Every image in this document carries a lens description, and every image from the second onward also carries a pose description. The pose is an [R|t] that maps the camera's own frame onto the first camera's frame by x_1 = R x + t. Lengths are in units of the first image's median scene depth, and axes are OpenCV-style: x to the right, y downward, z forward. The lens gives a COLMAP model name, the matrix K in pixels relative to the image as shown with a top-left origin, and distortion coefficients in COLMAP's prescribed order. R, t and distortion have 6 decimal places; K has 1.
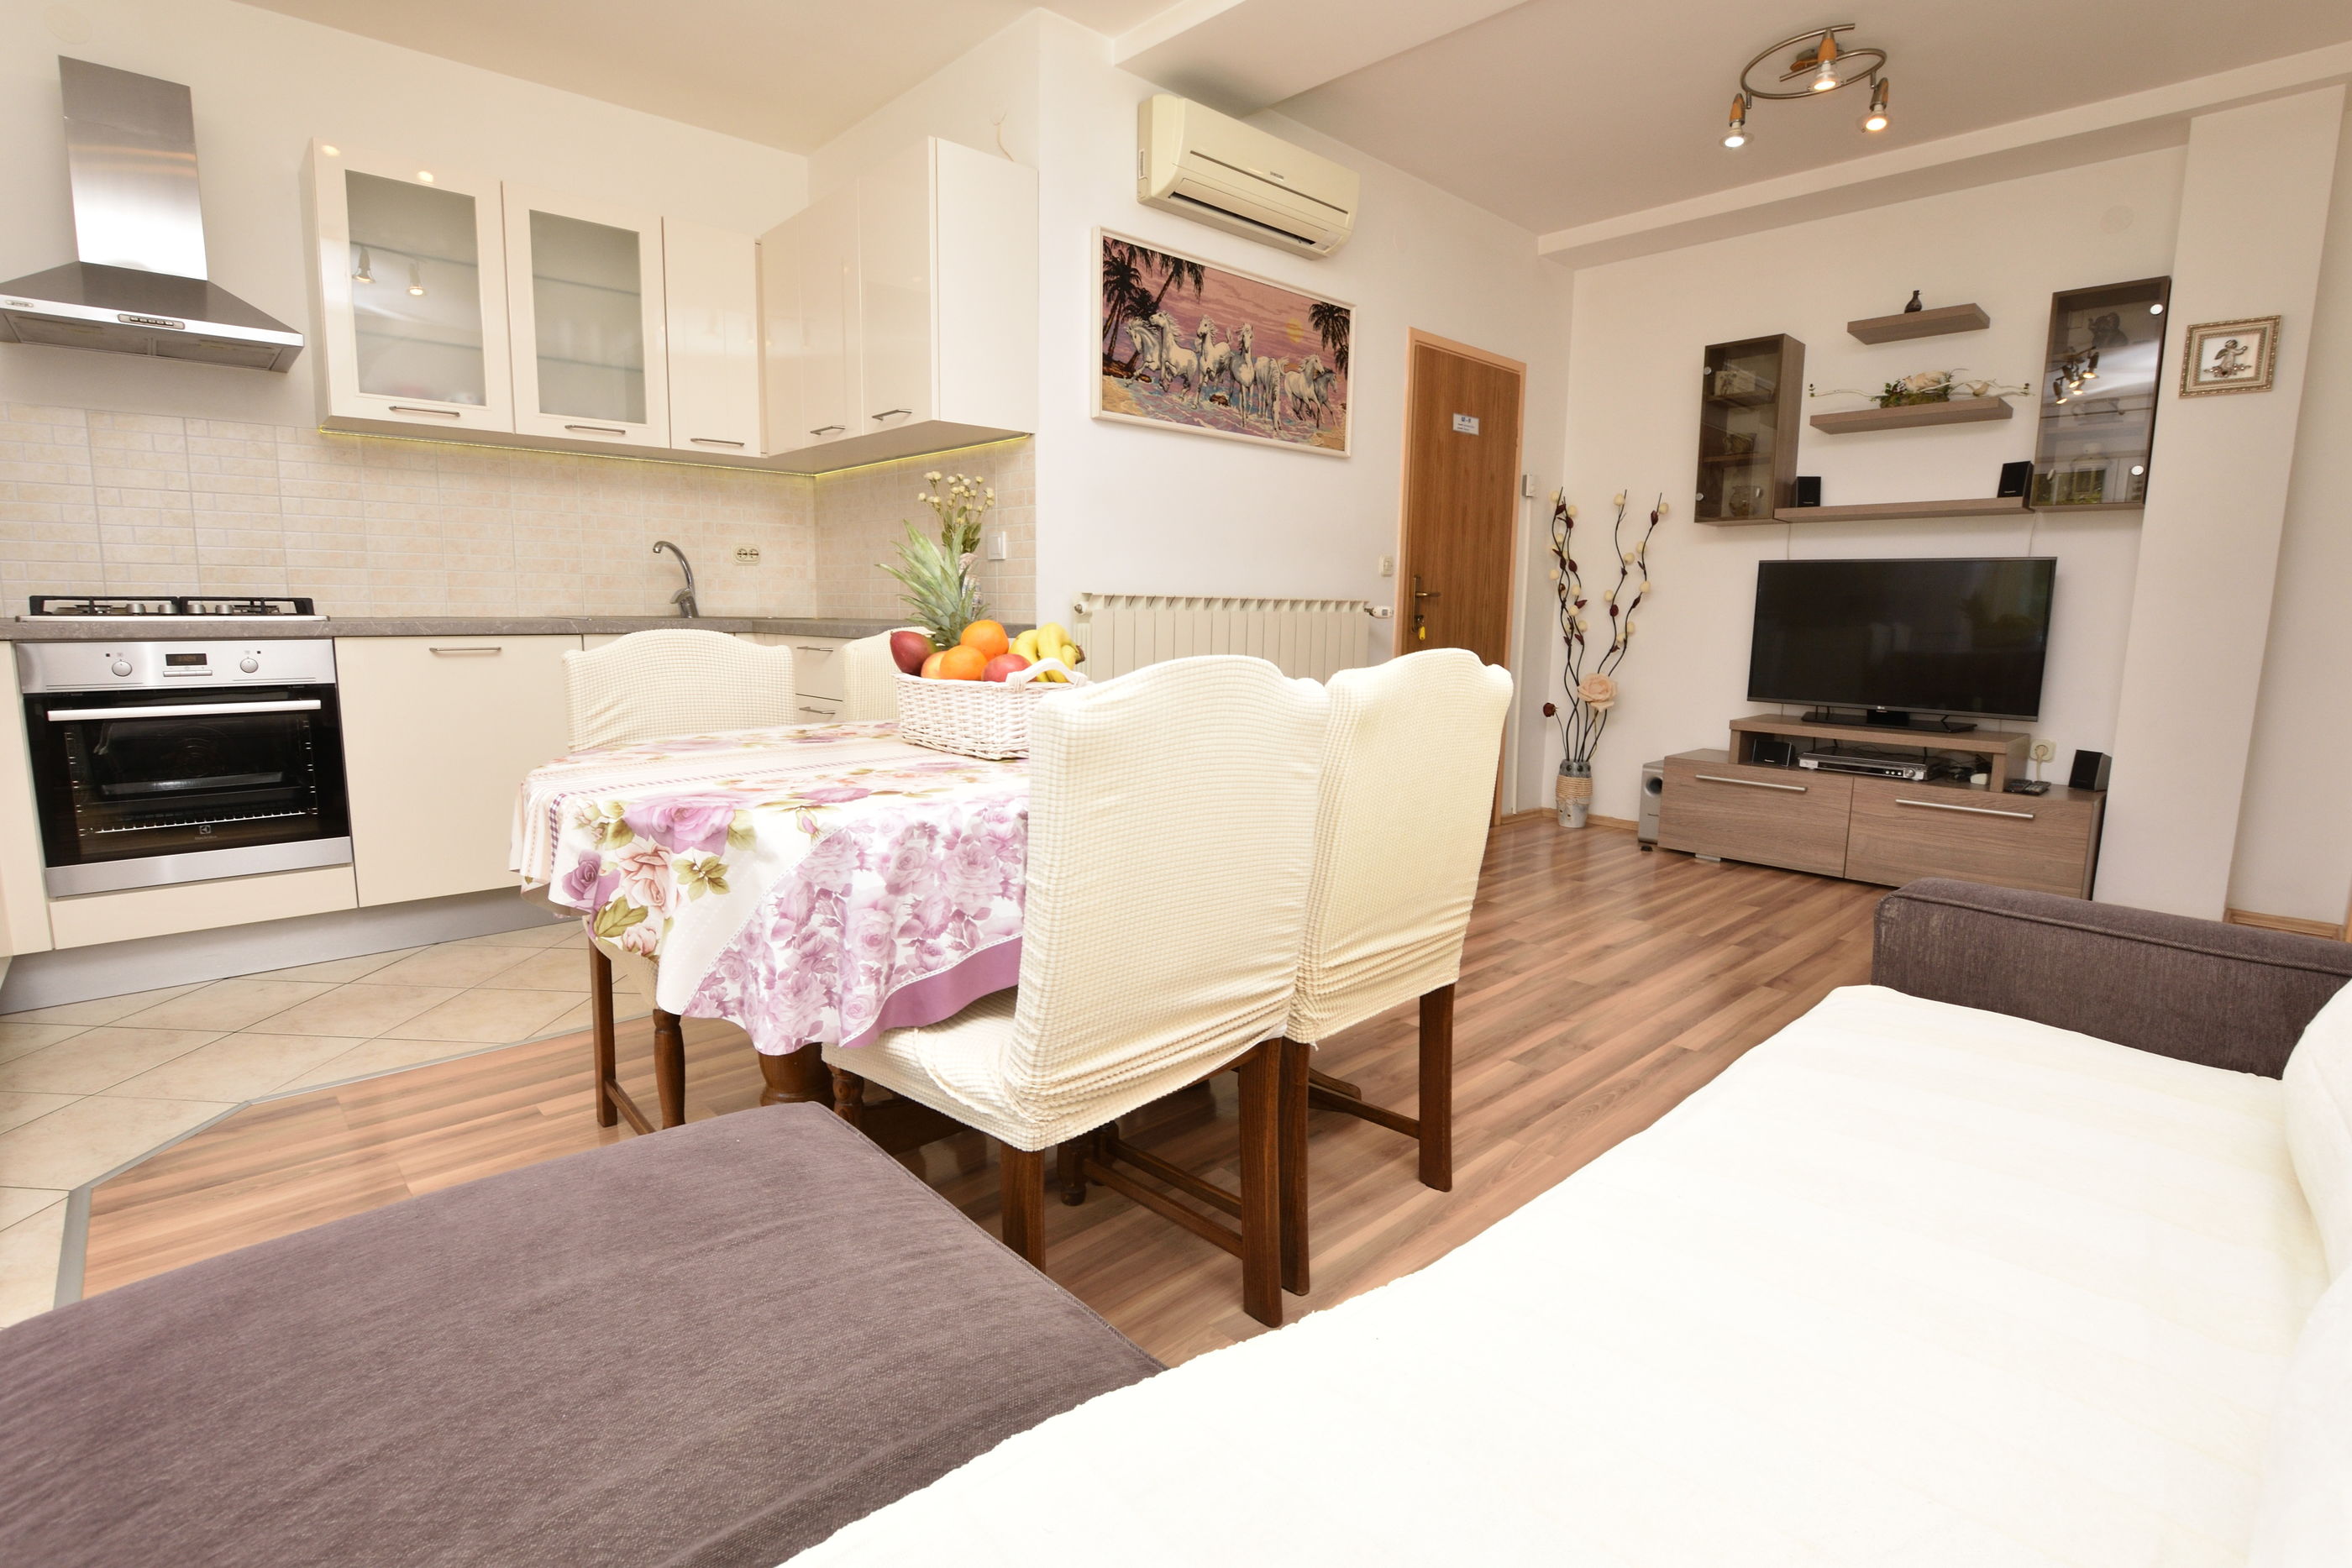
lens RADIAL K [[1101.3, 0, 1175.3], [0, 1101.3, 771.6], [0, 0, 1]] dist [-0.029040, 0.001445]
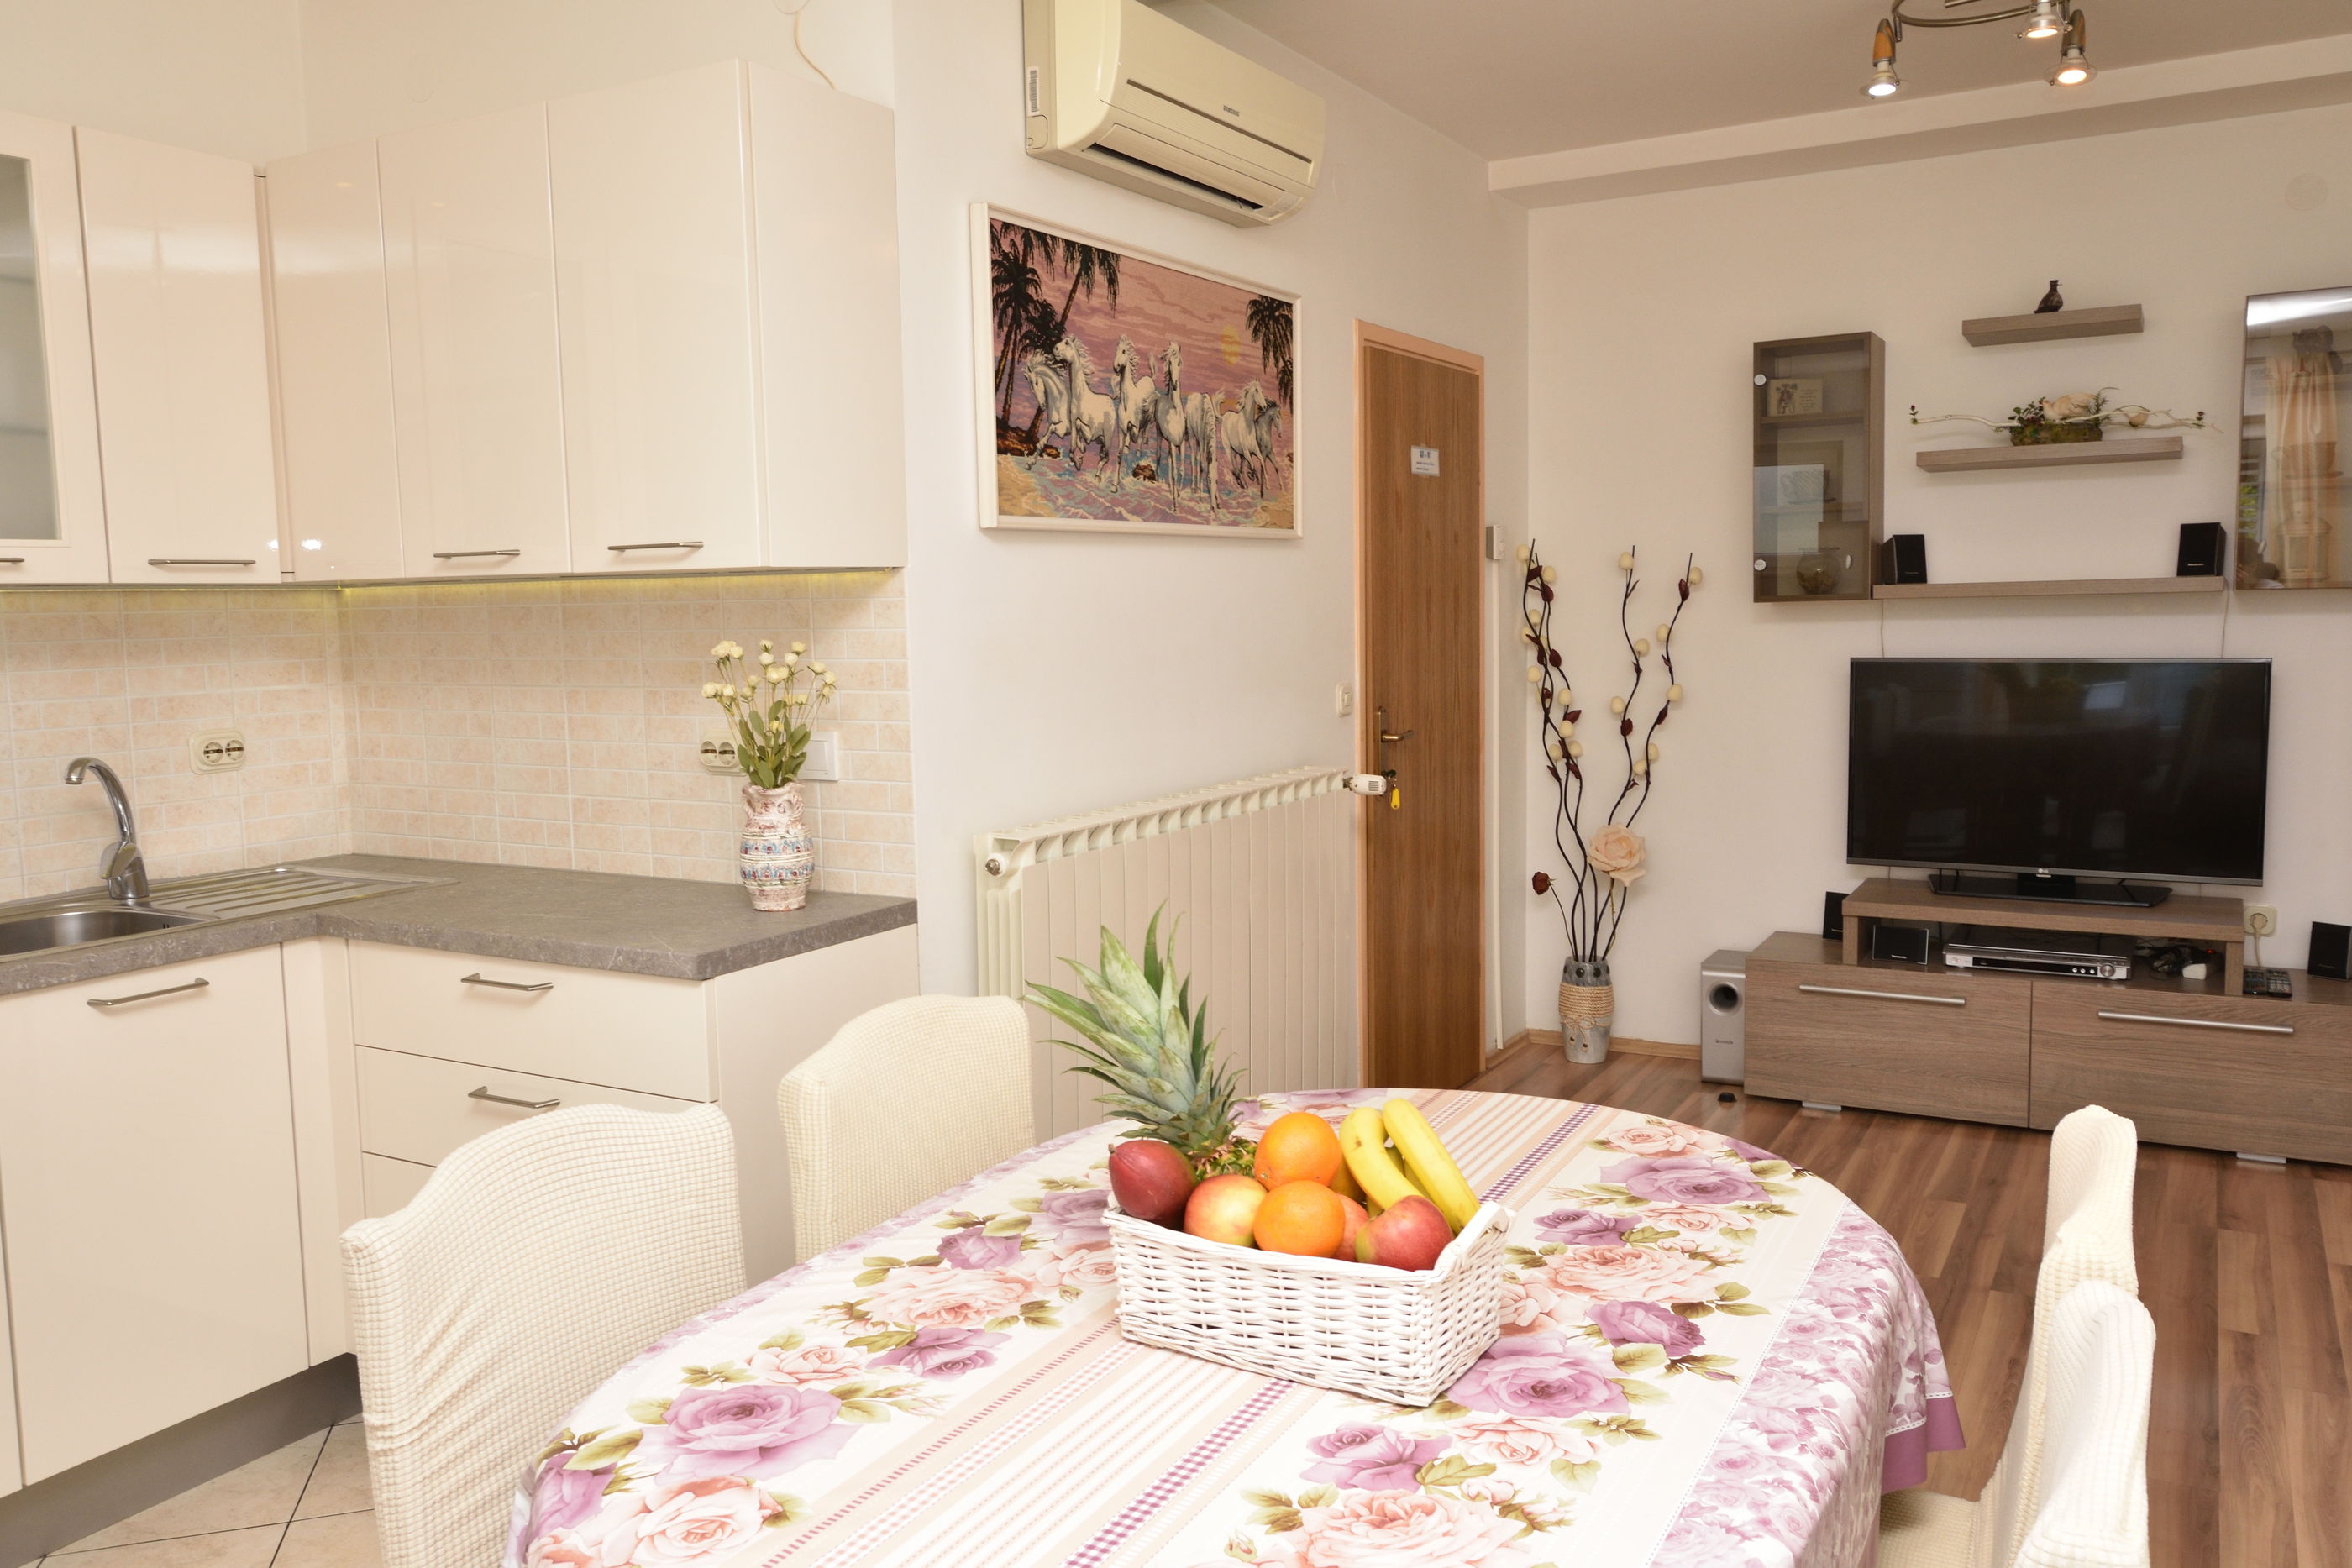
lens RADIAL K [[1798.6, 0, 1176.0], [0, 1798.6, 784.0], [0, 0, 1]] dist [-0.000150, 0.008741]
pose [[0.954512, -0.064335, 0.291149, -0.238322], [0.077449, 0.996426, -0.033729, -0.136317], [-0.287939, 0.054744, 0.956083, 0.072857]]
